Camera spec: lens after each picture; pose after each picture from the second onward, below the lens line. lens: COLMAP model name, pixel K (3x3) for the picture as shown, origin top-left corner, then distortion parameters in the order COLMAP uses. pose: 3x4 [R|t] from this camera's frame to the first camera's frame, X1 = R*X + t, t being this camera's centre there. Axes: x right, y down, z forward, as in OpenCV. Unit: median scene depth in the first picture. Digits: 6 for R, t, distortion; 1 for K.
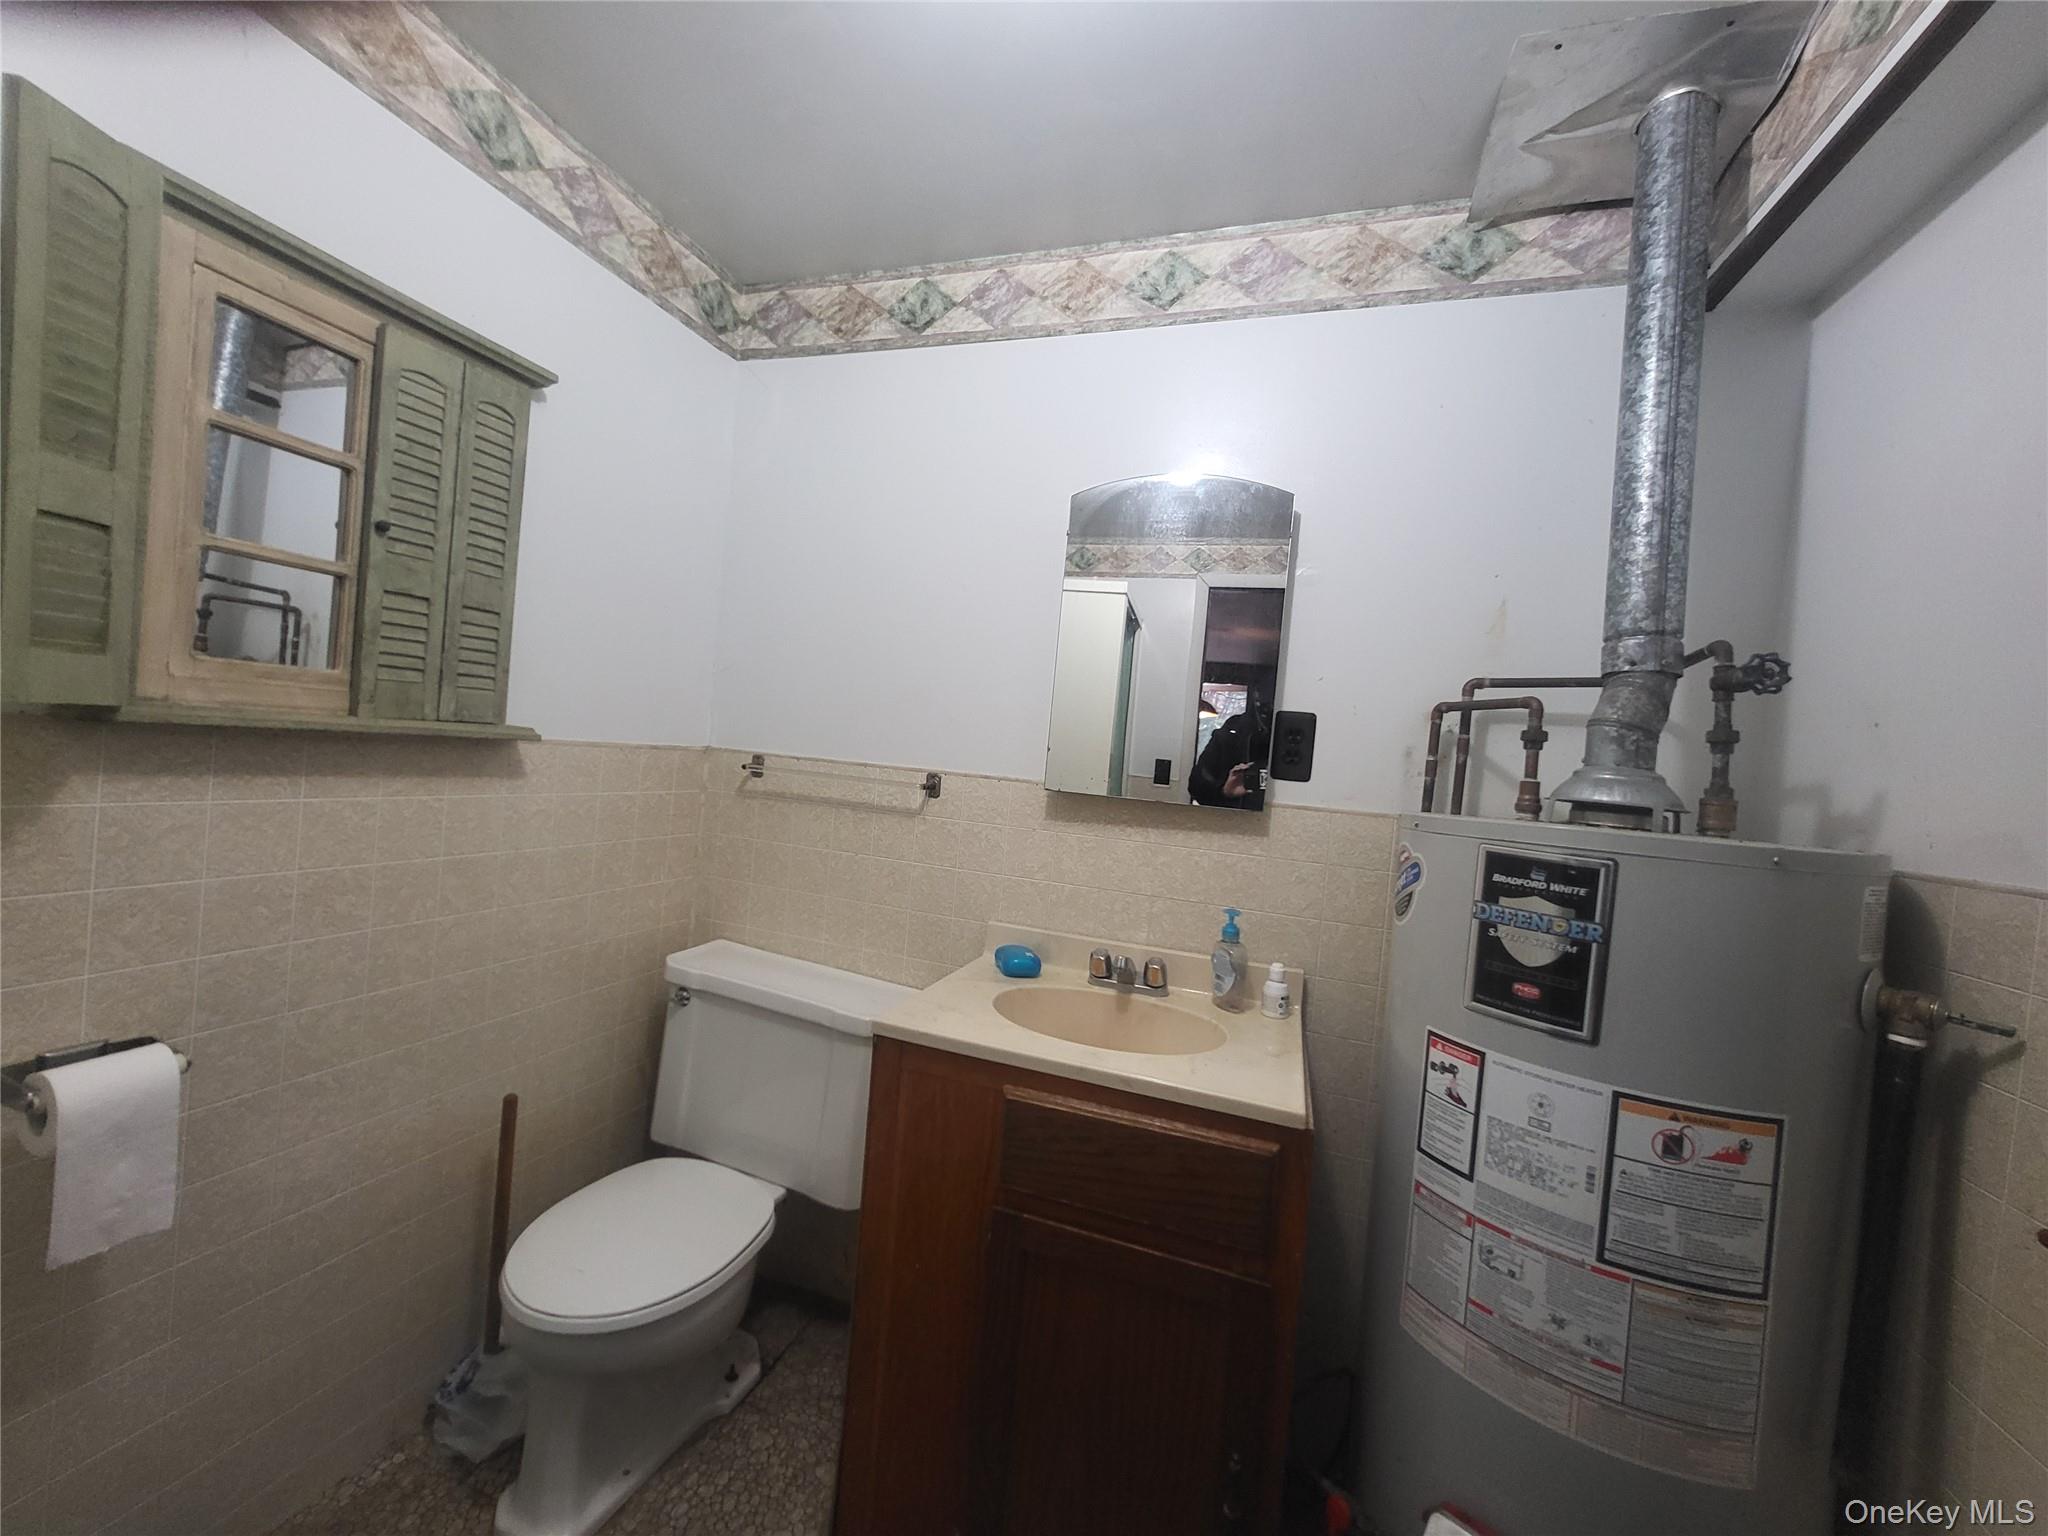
lens RADIAL K [[800.9, 0, 1024.0], [0, 800.9, 762.3], [0, 0, 1]] dist [-0.000142, 0.000381]
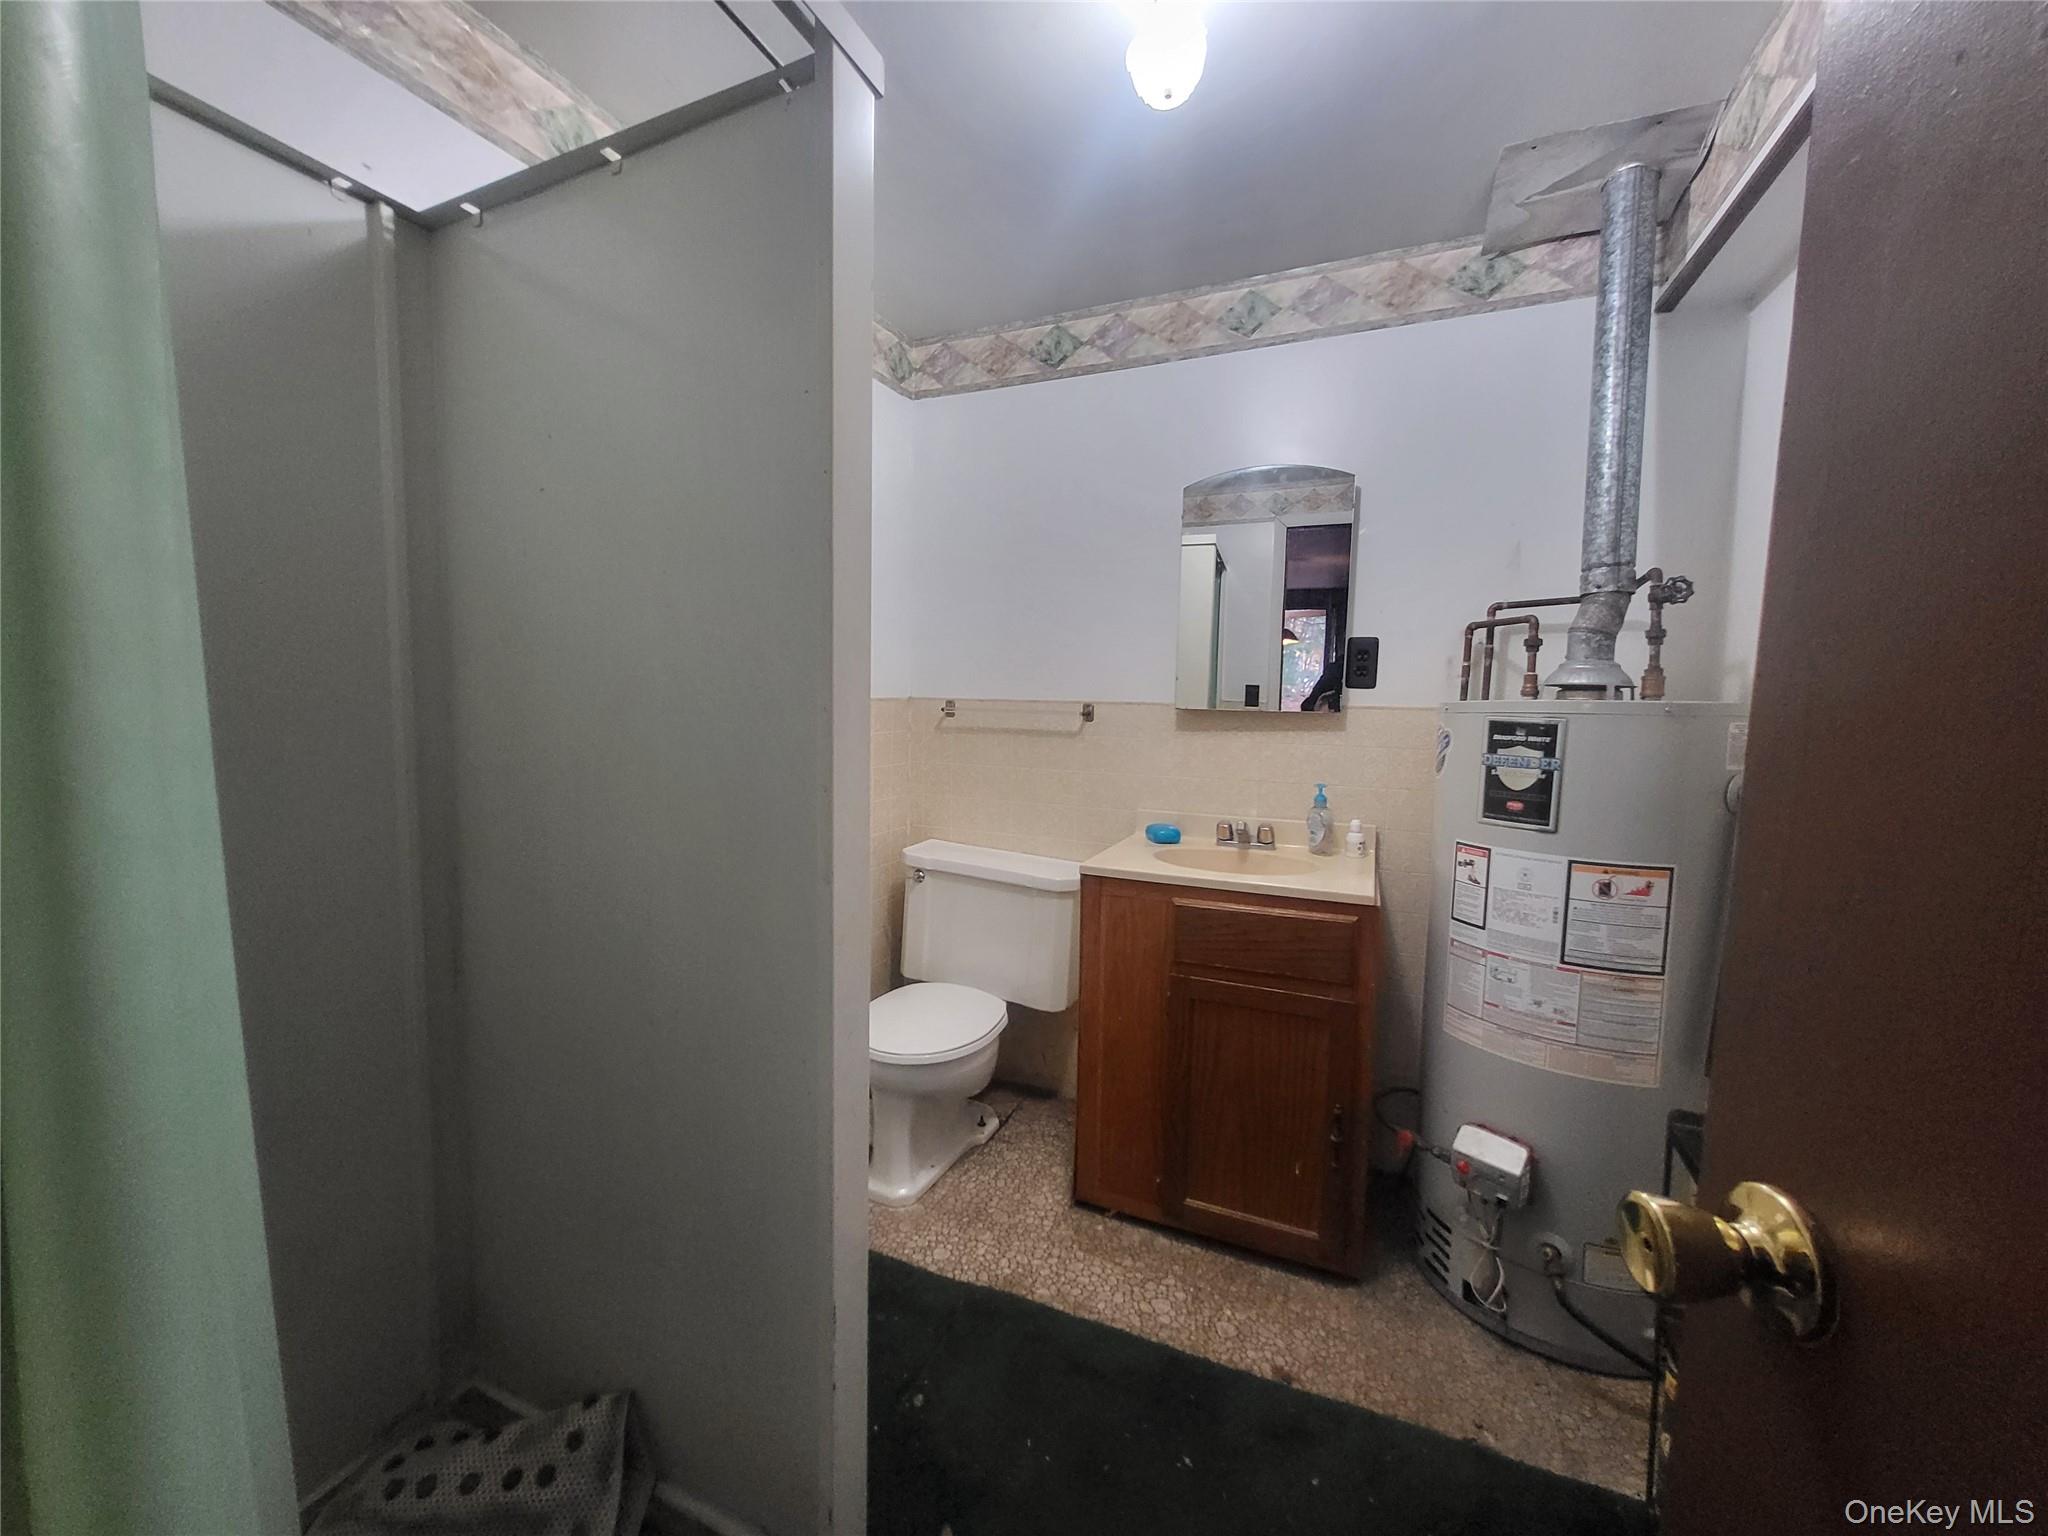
lens RADIAL K [[800.9, 0, 1016.2], [0, 800.9, 765.9], [0, 0, 1]] dist [-0.000142, 0.000381]
pose [[0.992525, -0.062219, -0.104986, -0.122737], [0.069860, 0.995045, 0.070745, 0.017808], [0.100064, -0.077551, 0.991954, -0.451086]]
